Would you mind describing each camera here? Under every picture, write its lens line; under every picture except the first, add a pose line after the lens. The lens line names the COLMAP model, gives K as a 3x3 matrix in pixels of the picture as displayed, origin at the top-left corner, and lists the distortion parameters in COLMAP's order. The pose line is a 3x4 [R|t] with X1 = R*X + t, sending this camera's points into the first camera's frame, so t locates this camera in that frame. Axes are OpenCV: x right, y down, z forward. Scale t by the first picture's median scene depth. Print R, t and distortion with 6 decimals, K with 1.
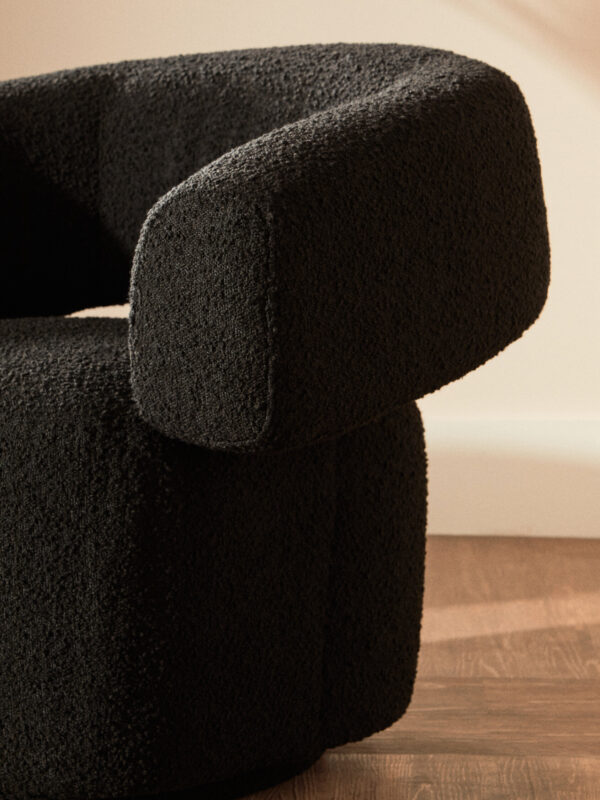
lens RADIAL K [[2678.2, 0, 300.0], [0, 2678.2, 400.0], [0, 0, 1]] dist [-0.103247, 0.526583]
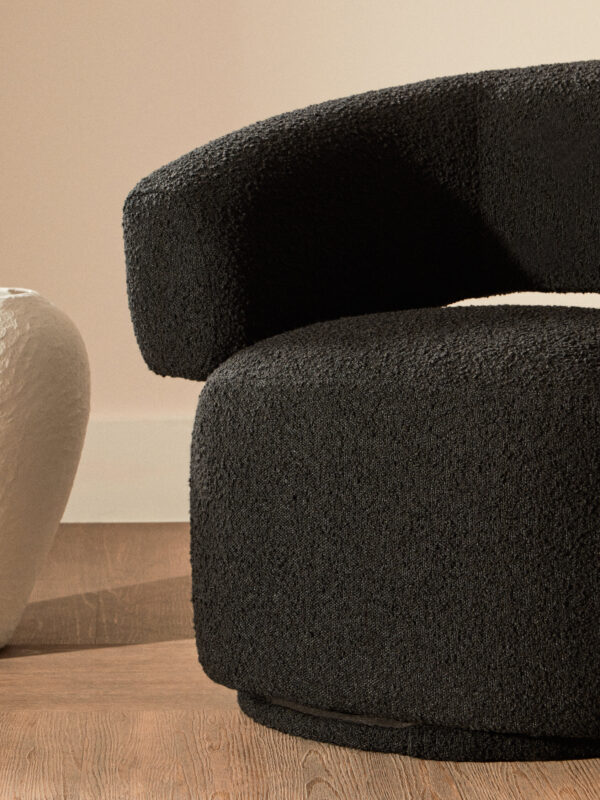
lens RADIAL K [[2678.2, 0, 300.0], [0, 2678.2, 400.0], [0, 0, 1]] dist [-0.103247, 0.526583]
pose [[0.996485, -0.017816, 0.081852, -0.258656], [0.018654, 0.999781, -0.009485, 0.016712], [-0.081665, 0.010979, 0.996599, -0.077458]]
